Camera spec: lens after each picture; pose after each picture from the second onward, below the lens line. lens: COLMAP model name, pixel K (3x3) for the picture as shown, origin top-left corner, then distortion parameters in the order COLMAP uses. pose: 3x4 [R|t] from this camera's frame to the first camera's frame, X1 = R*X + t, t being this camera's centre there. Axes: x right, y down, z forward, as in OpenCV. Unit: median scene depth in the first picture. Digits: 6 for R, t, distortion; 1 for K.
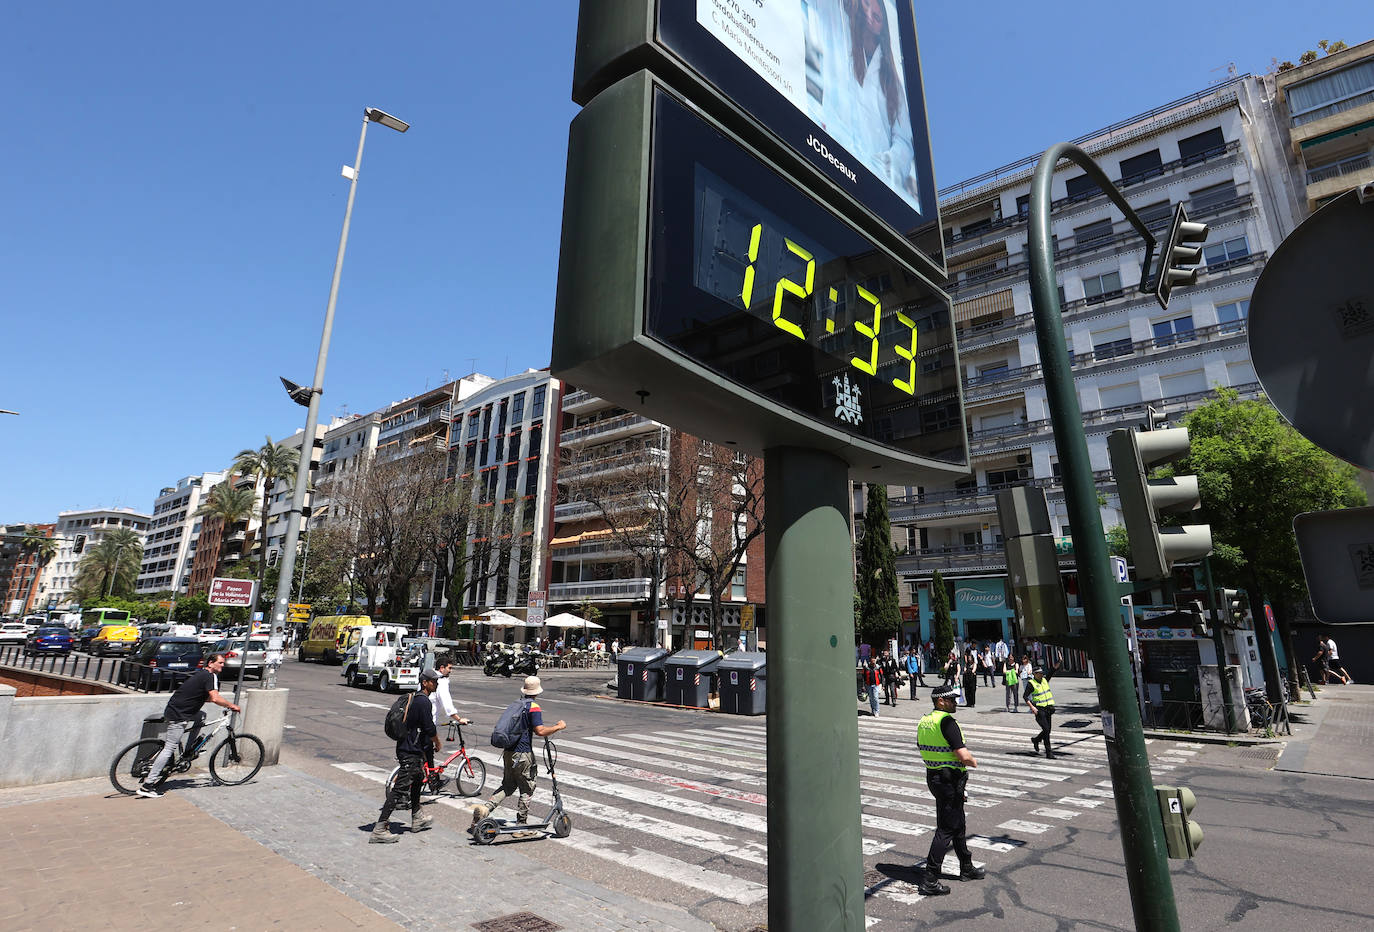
lens RADIAL K [[756.5, 0, 720.0], [0, 756.5, 408.4], [0, 0, 1]] dist [-0.061368, 0.028982]
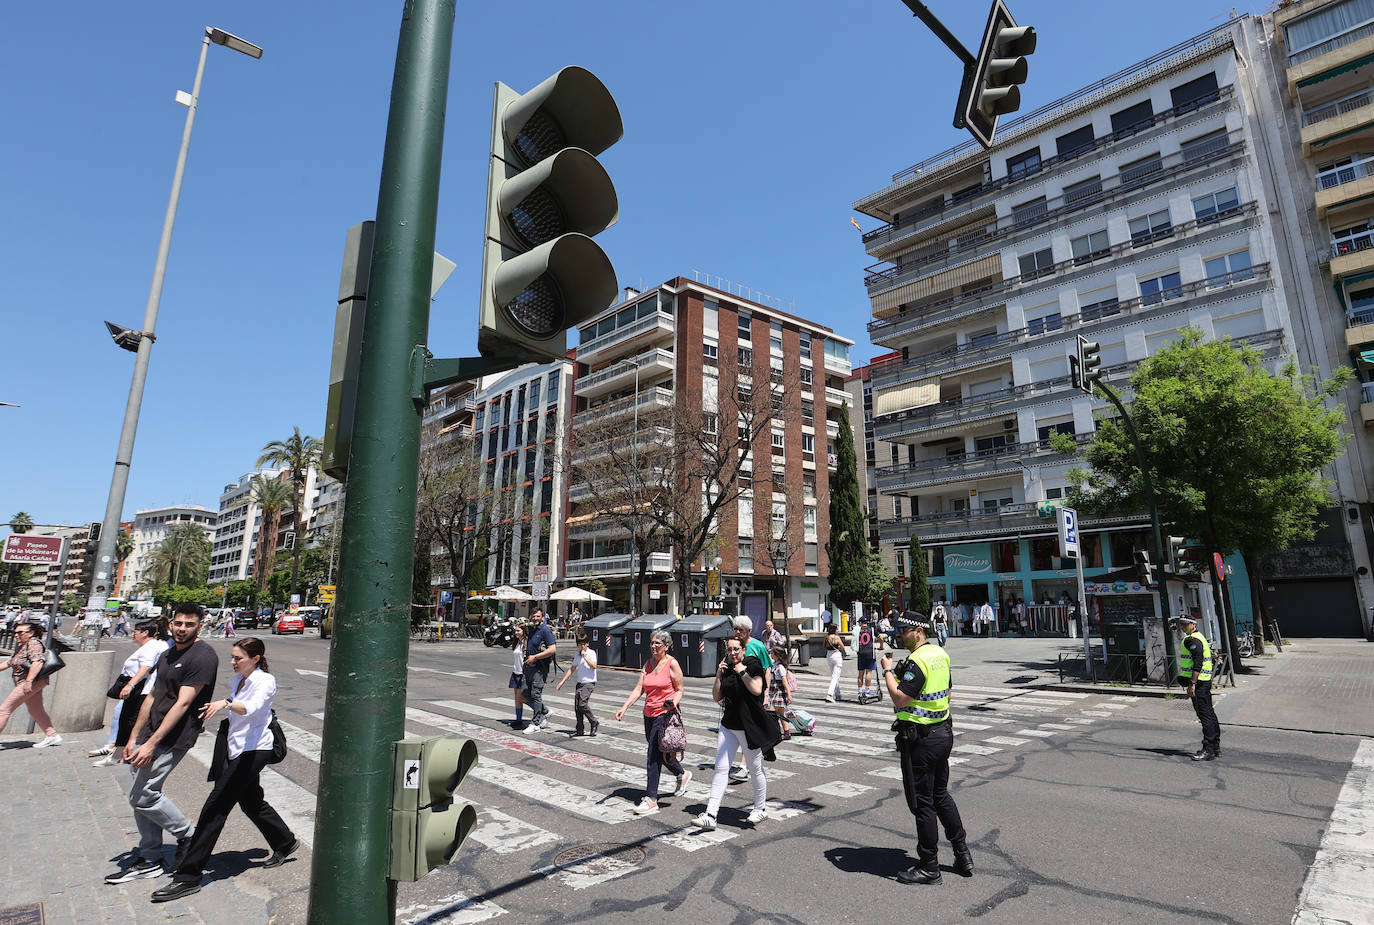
lens RADIAL K [[714.7, 0, 756.6], [0, 714.7, 454.2], [0, 0, 1]] dist [-0.058208, 0.026957]
pose [[0.999615, -0.023410, -0.014868, 0.081814], [0.024463, 0.996871, 0.075161, 0.028454], [0.013062, -0.075495, 0.997061, 0.052462]]
